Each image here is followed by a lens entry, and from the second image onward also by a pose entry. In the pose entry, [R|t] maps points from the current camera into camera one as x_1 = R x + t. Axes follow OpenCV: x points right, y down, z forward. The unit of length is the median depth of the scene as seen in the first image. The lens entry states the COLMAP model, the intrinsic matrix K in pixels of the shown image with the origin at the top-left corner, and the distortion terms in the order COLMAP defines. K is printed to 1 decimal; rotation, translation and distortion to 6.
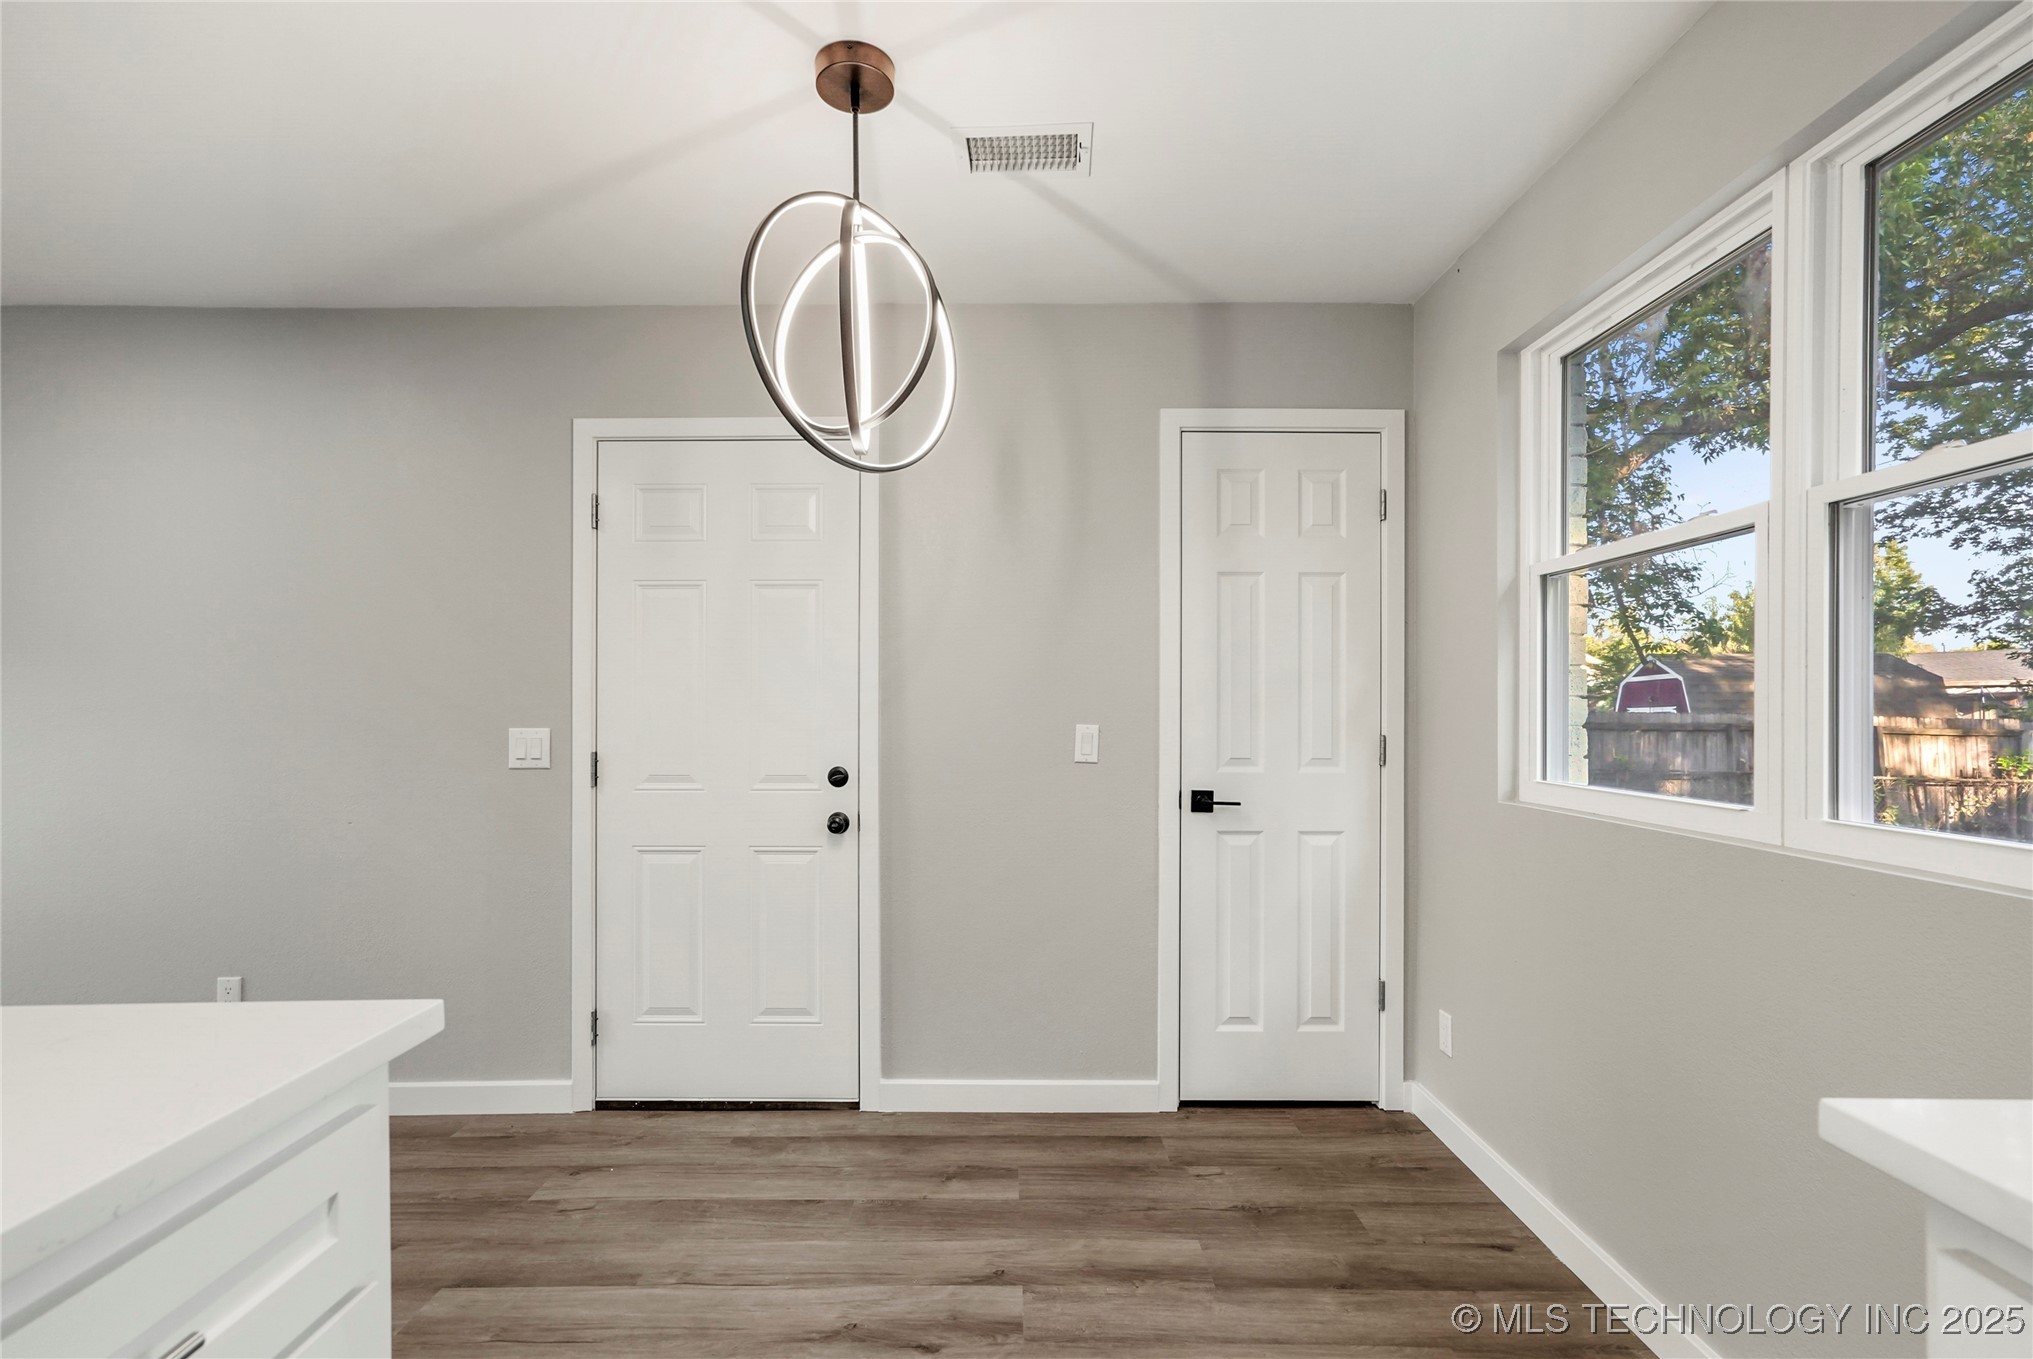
lens RADIAL K [[948.9, 0, 1018.5], [0, 948.9, 719.7], [0, 0, 1]] dist [-0.007242, 0.009038]
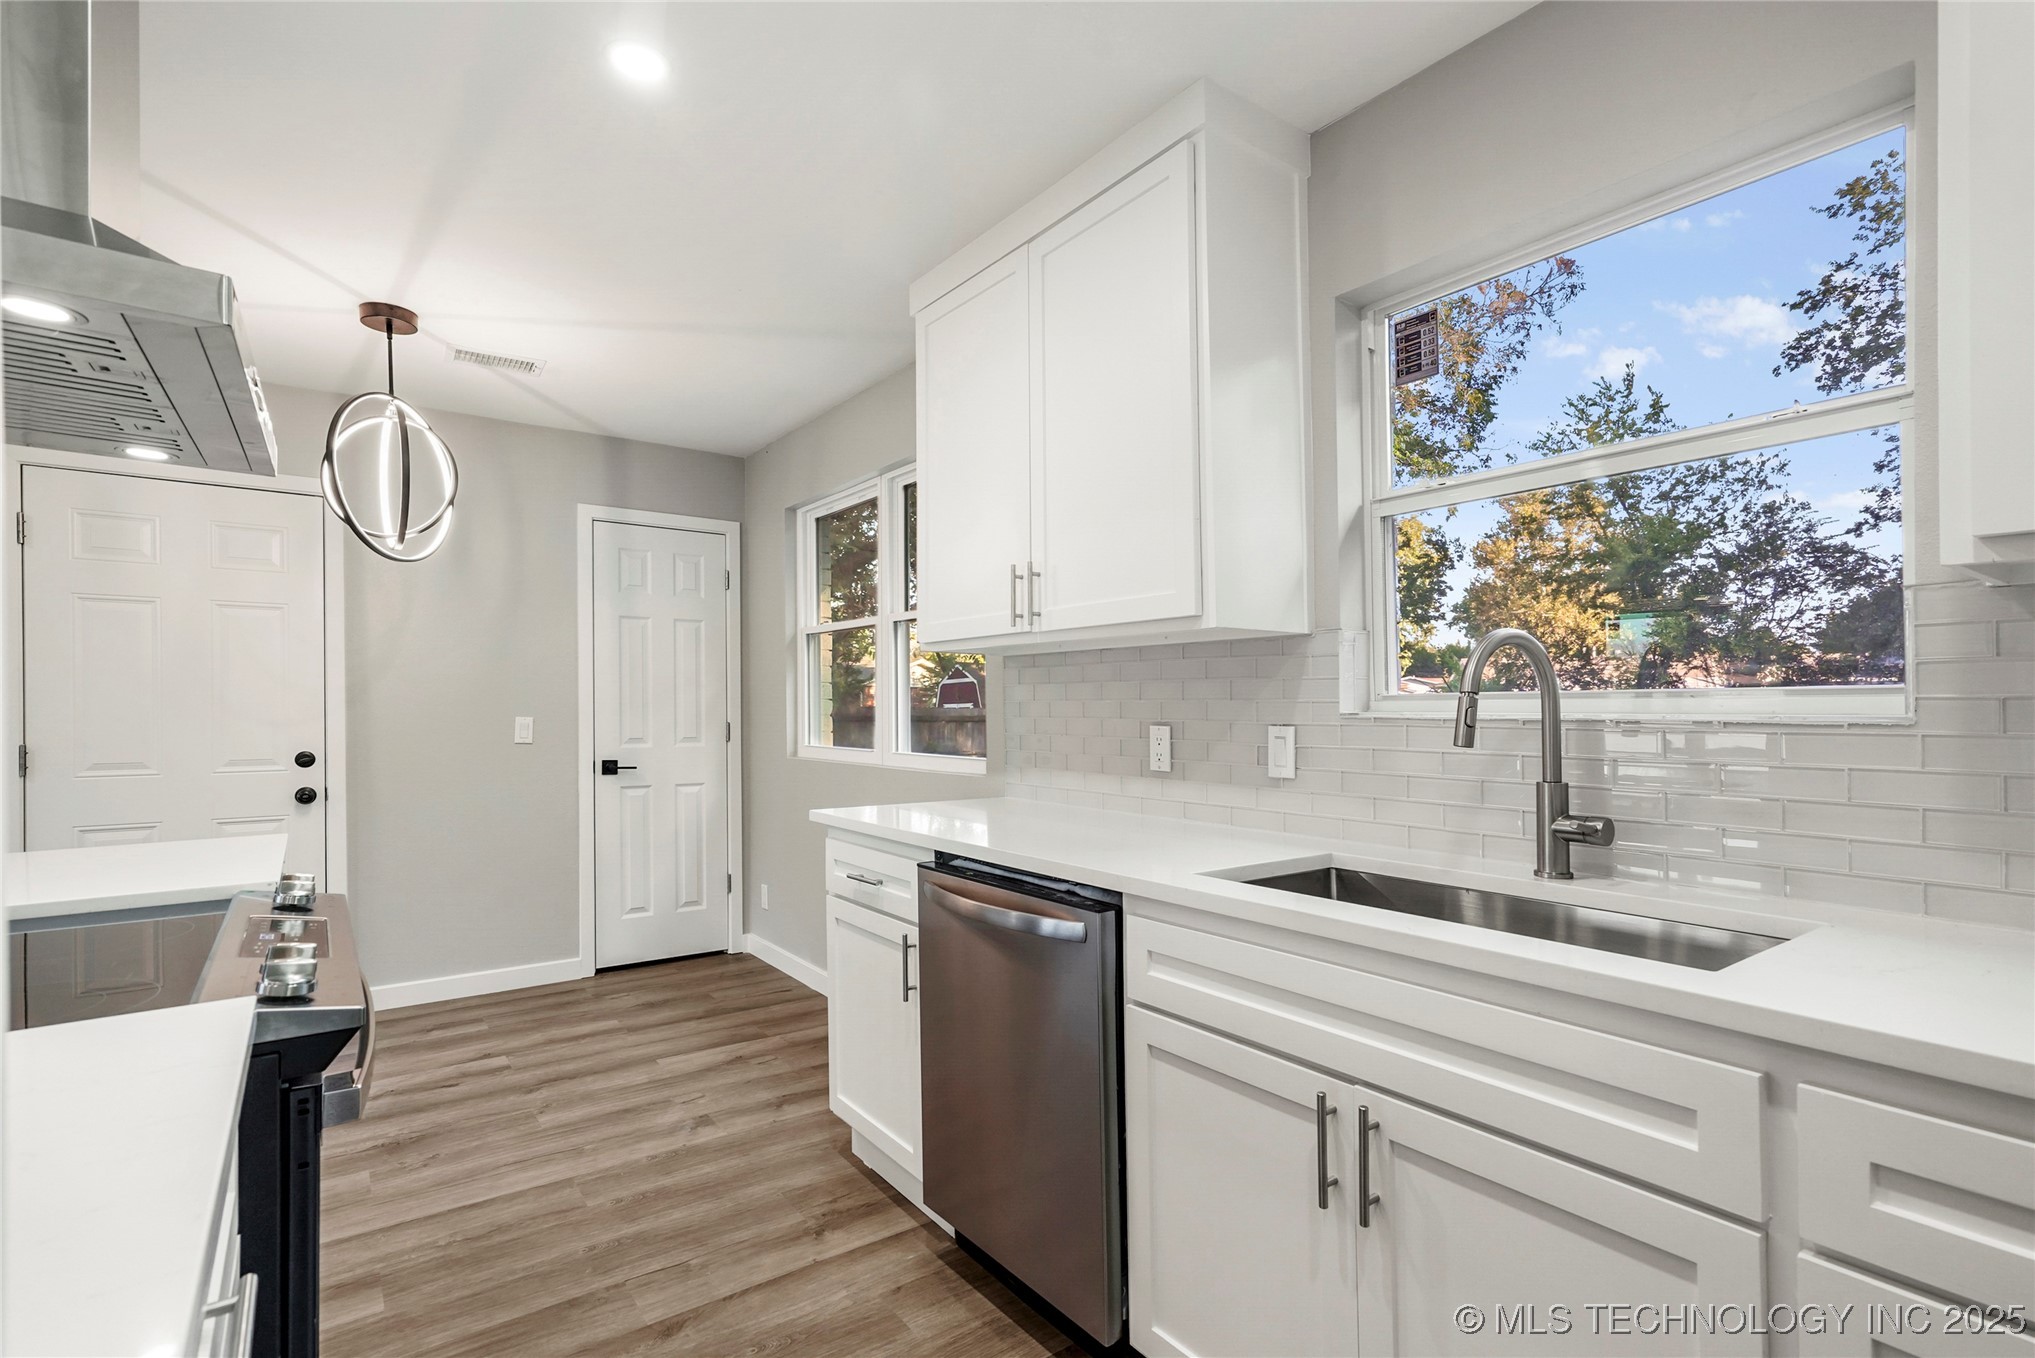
lens RADIAL K [[949.8, 0, 1016.0], [0, 949.8, 712.0], [0, 0, 1]] dist [-0.007242, 0.009038]
pose [[0.809227, -0.005247, 0.587473, -0.175029], [0.007522, 0.999971, -0.001430, 0.005828], [-0.587448, 0.005576, 0.809243, -0.620285]]
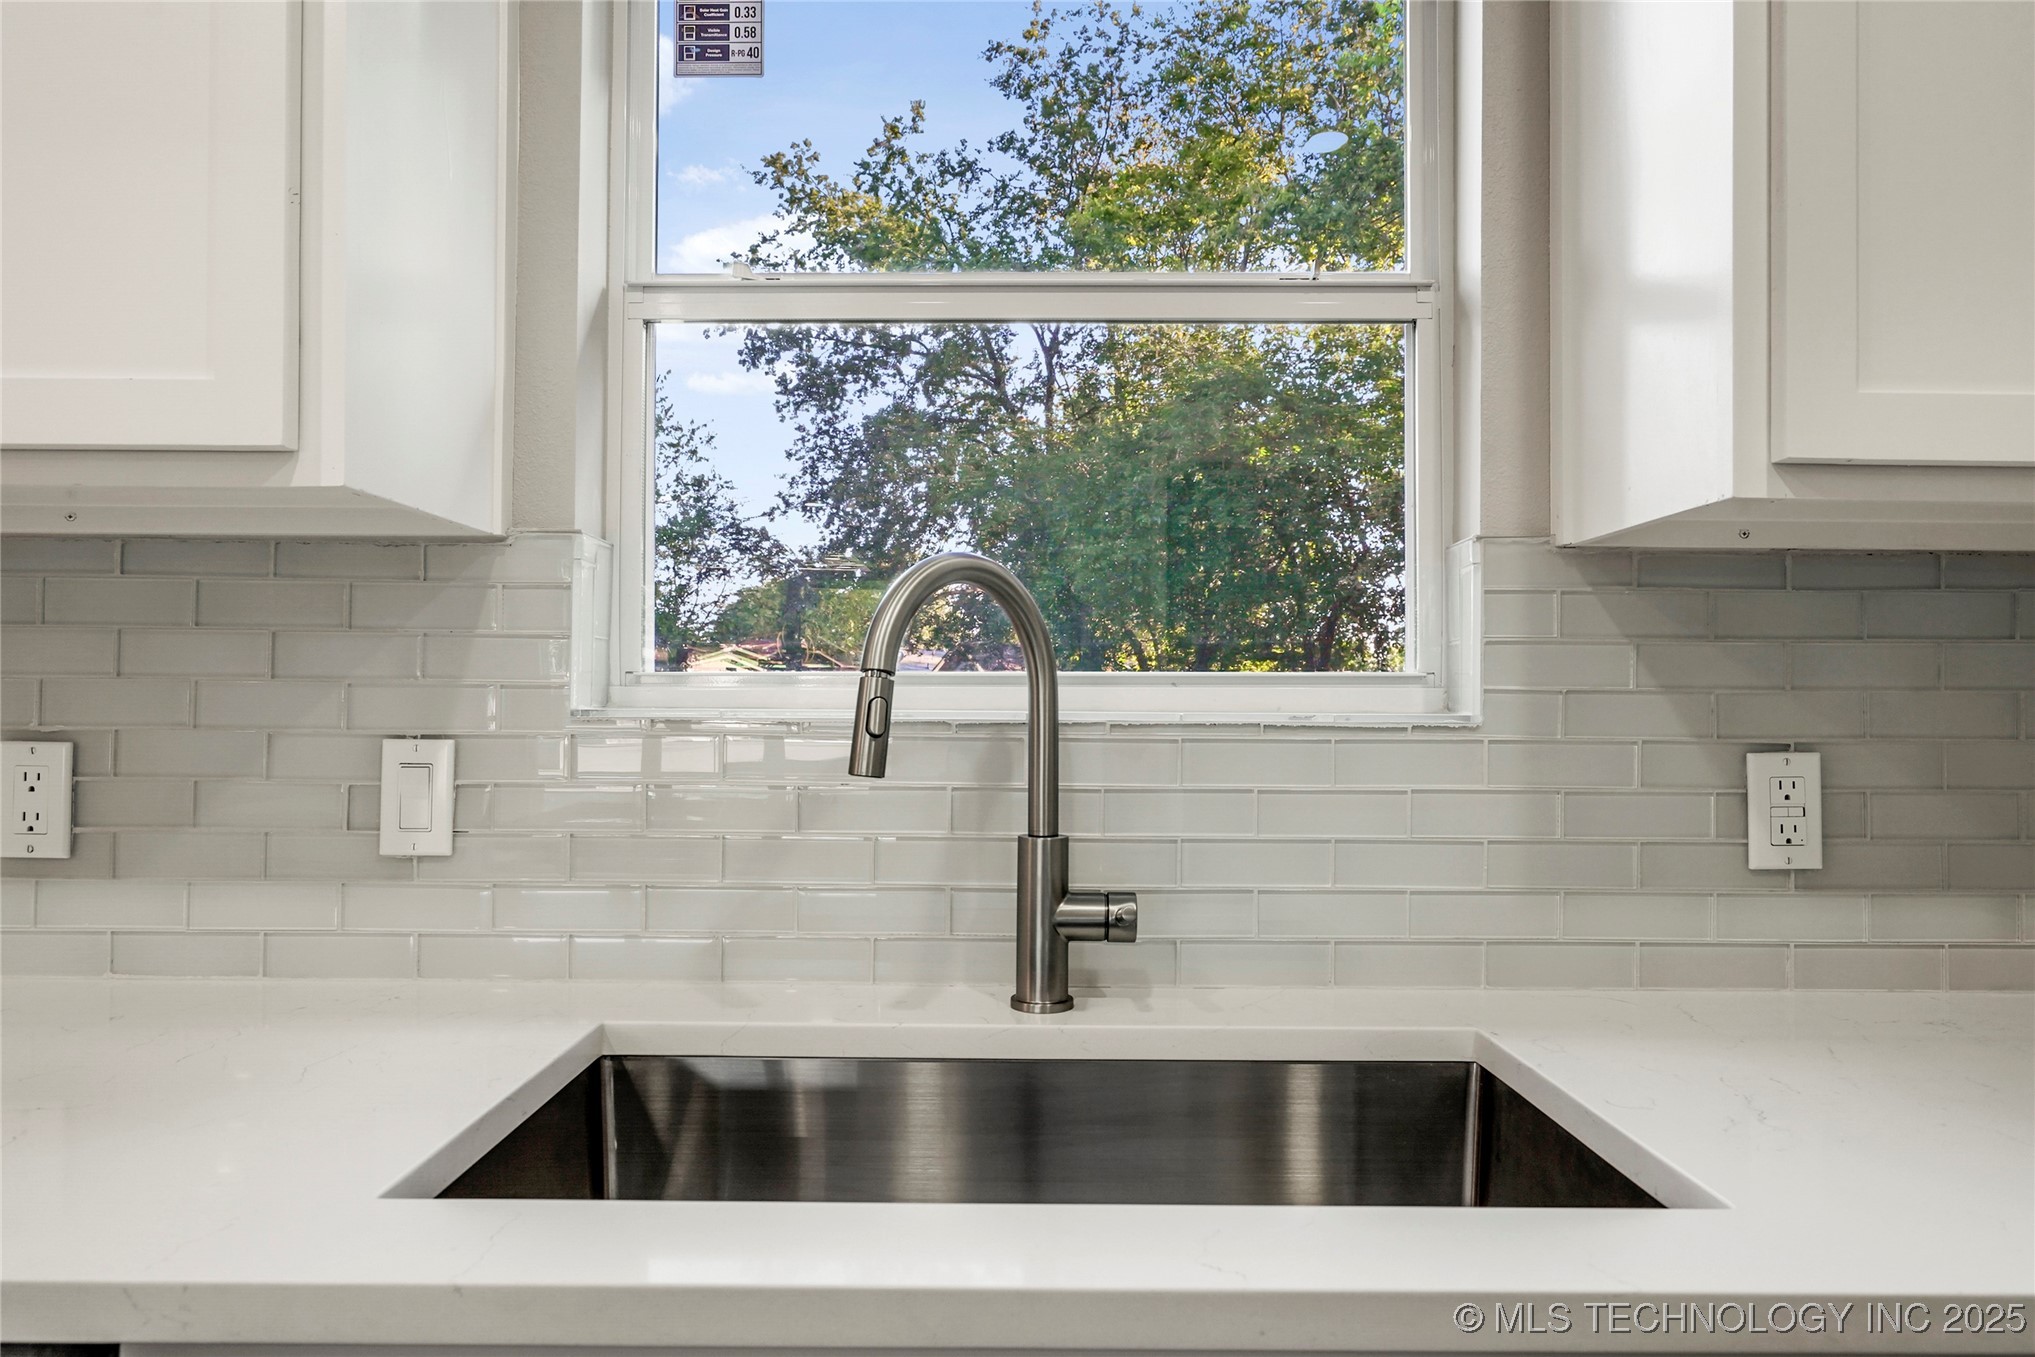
lens RADIAL K [[1262.6, 0, 1005.1], [0, 1262.6, 687.6], [0, 0, 1]] dist [0.008252, -0.000841]
pose [[0.010210, 0.008821, 0.999909, -0.004256], [0.002294, 0.999958, -0.008845, 0.003680], [-0.999945, 0.002384, 0.010189, -0.343929]]
